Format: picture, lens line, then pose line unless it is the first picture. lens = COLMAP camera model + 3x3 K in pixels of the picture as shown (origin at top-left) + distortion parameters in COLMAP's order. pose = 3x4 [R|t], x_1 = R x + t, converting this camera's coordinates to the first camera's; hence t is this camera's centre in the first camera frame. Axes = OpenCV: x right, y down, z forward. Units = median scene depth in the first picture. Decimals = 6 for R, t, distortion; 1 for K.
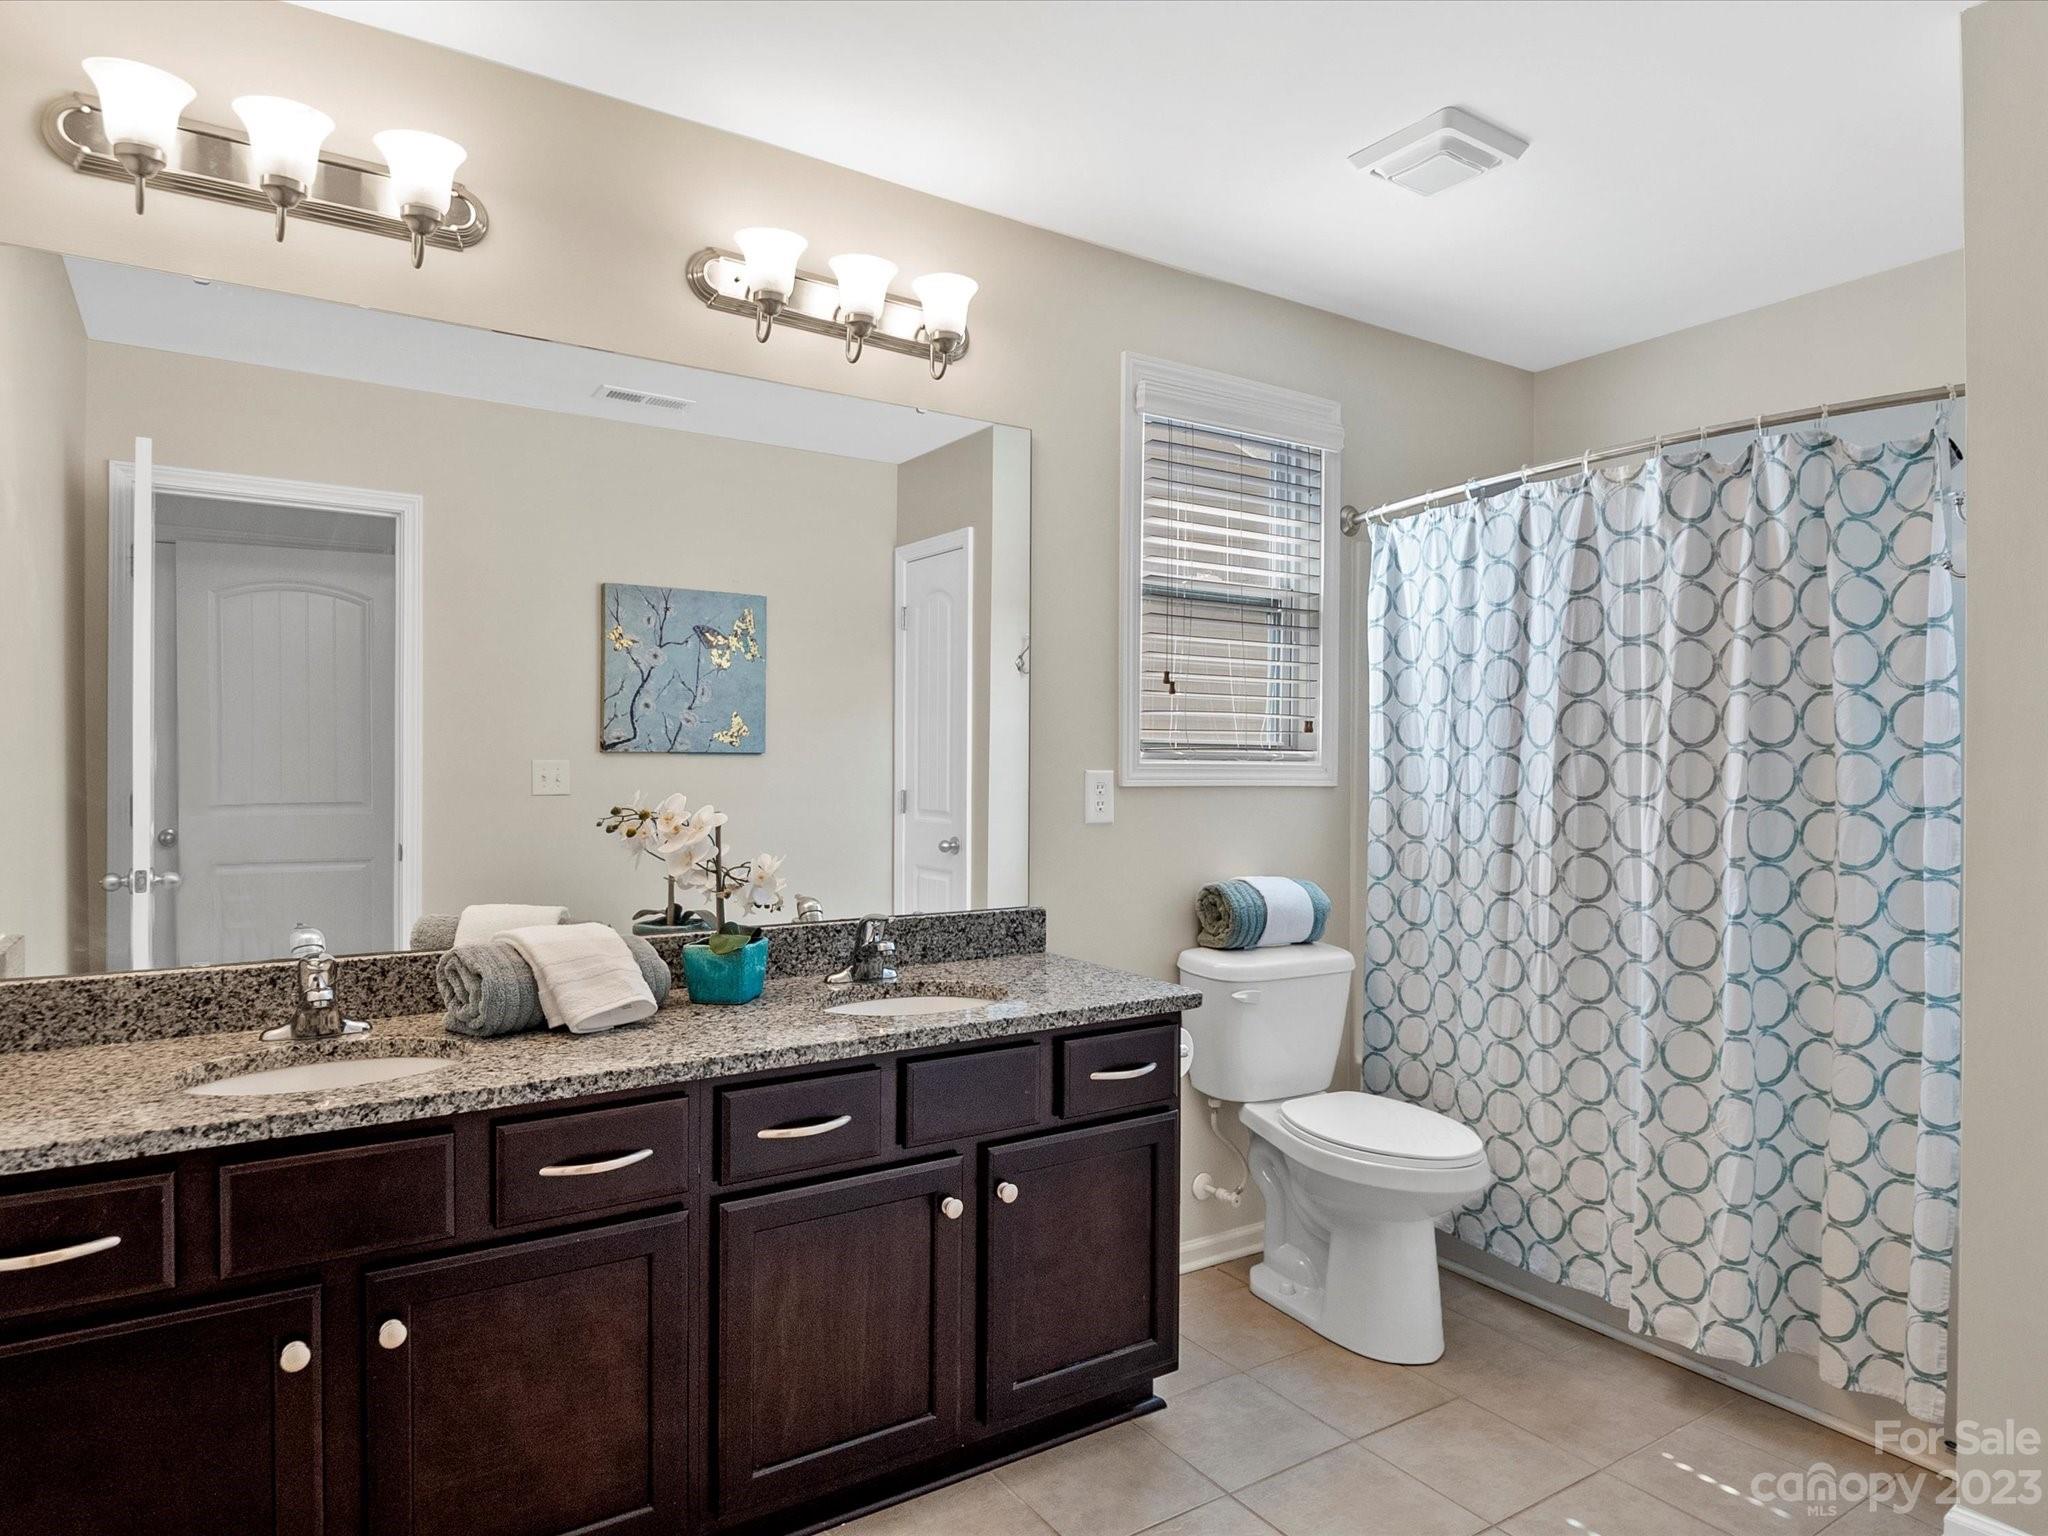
lens RADIAL K [[1258.0, 0, 1026.0], [0, 1258.0, 764.5], [0, 0, 1]] dist [0.008219, -0.013780]
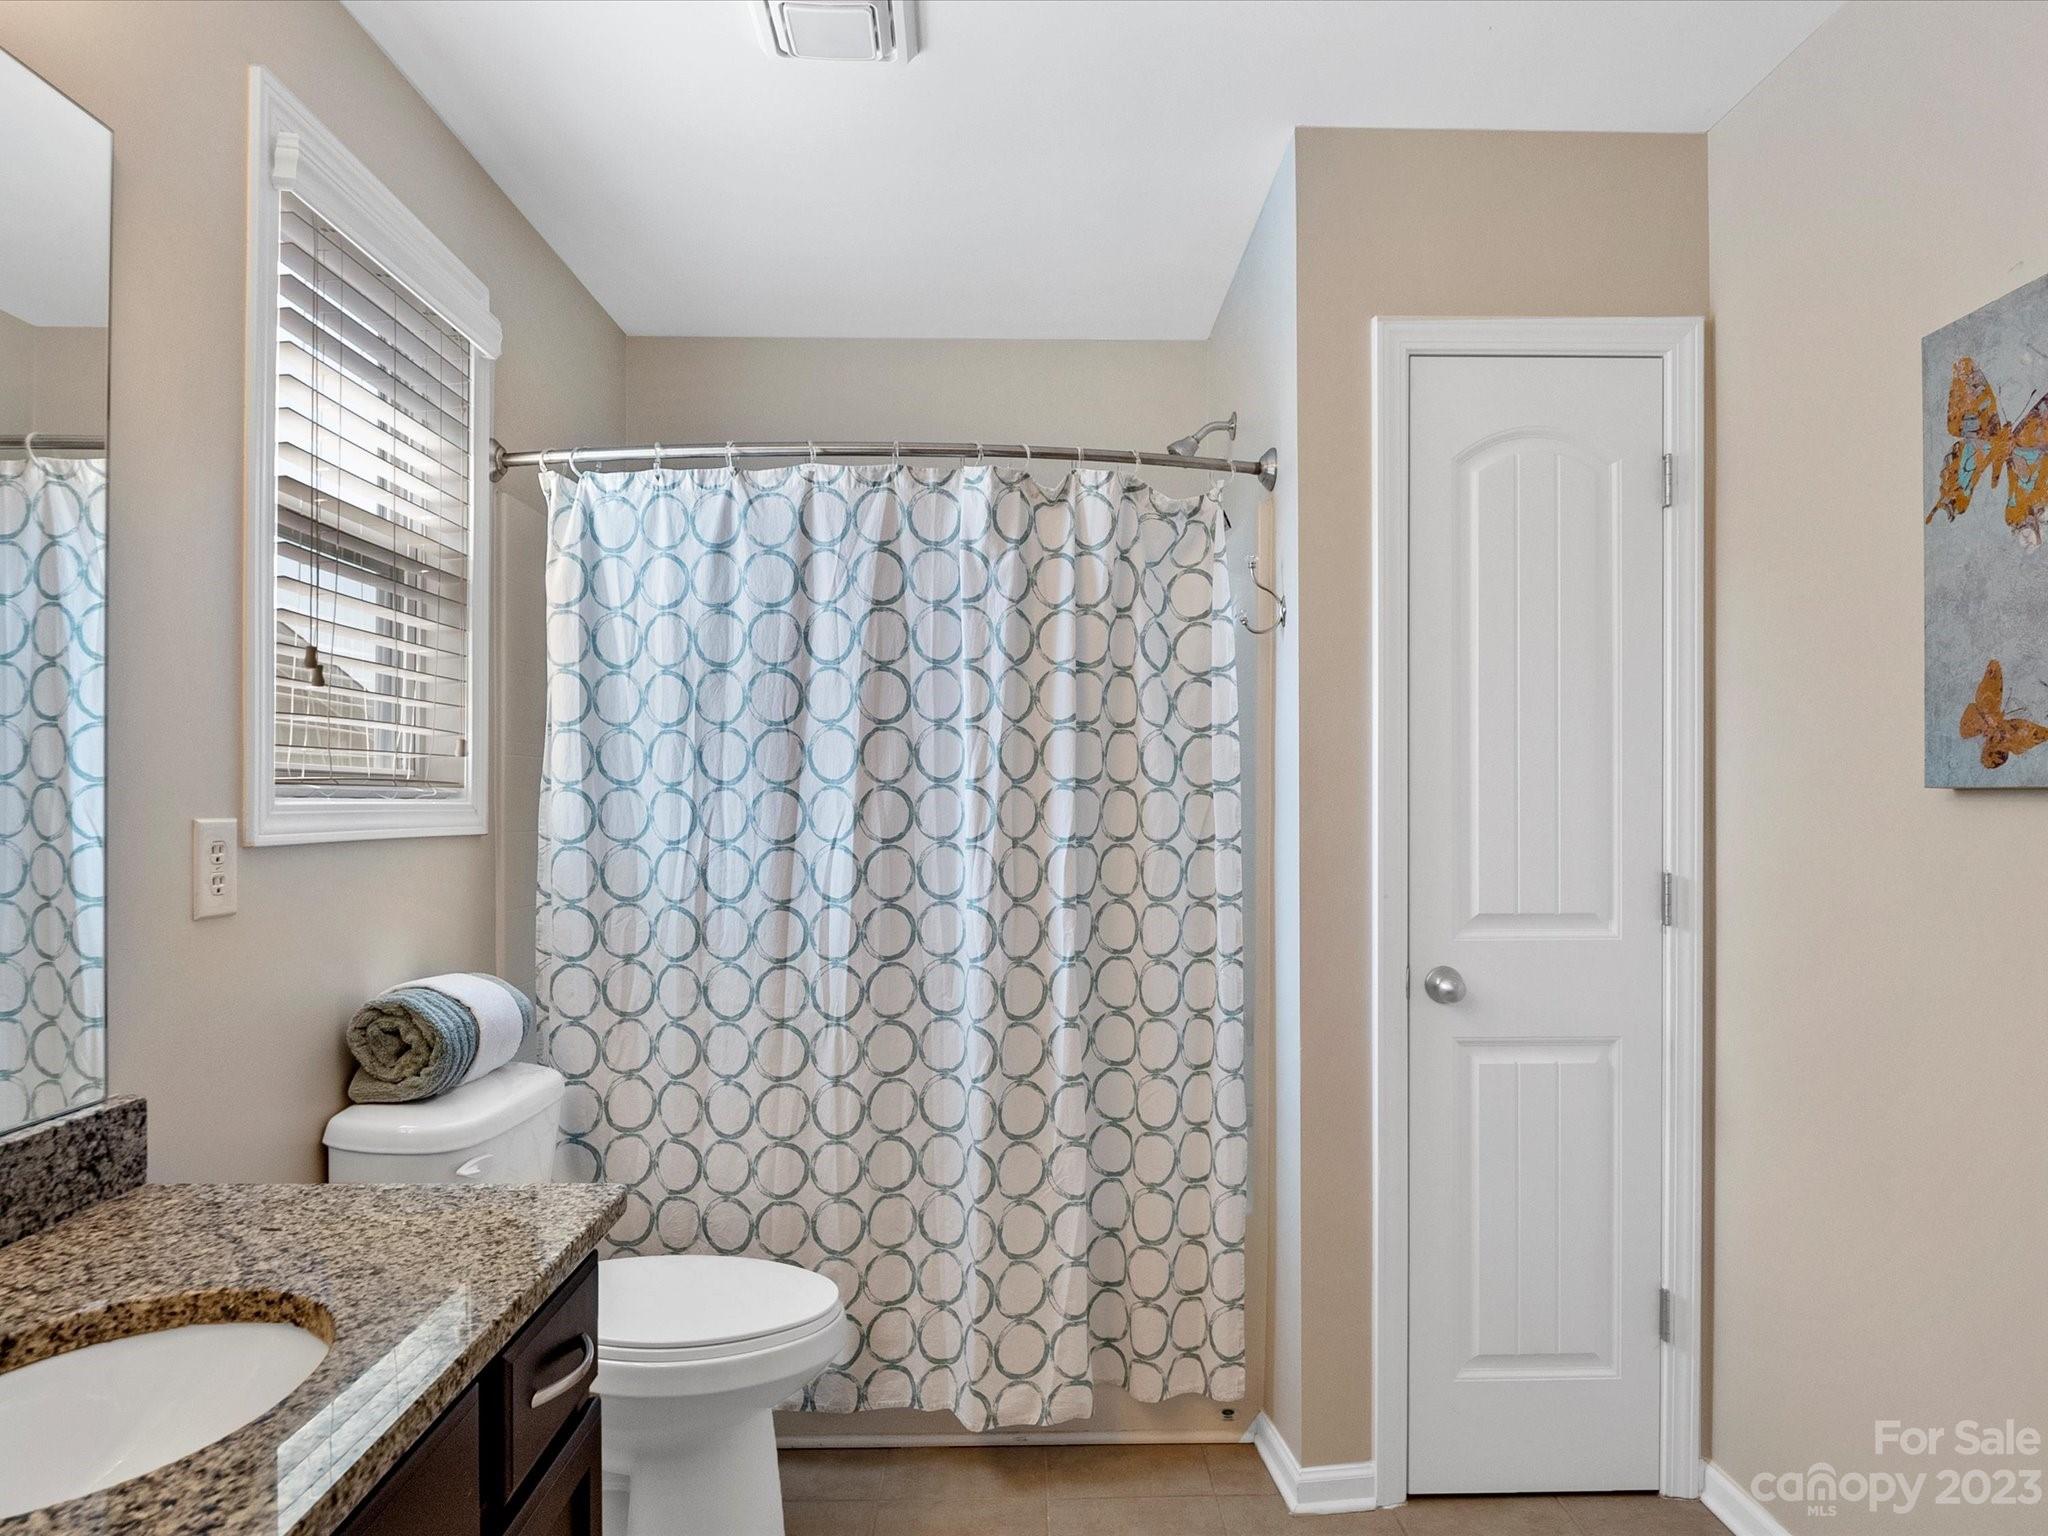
lens RADIAL K [[1258.0, 0, 1061.6], [0, 1258.0, 795.4], [0, 0, 1]] dist [0.008219, -0.013780]
pose [[0.510580, -0.002387, 0.859827, -0.239485], [0.003214, 0.999994, 0.000867, -0.004779], [-0.859824, 0.002321, 0.510584, 0.449500]]
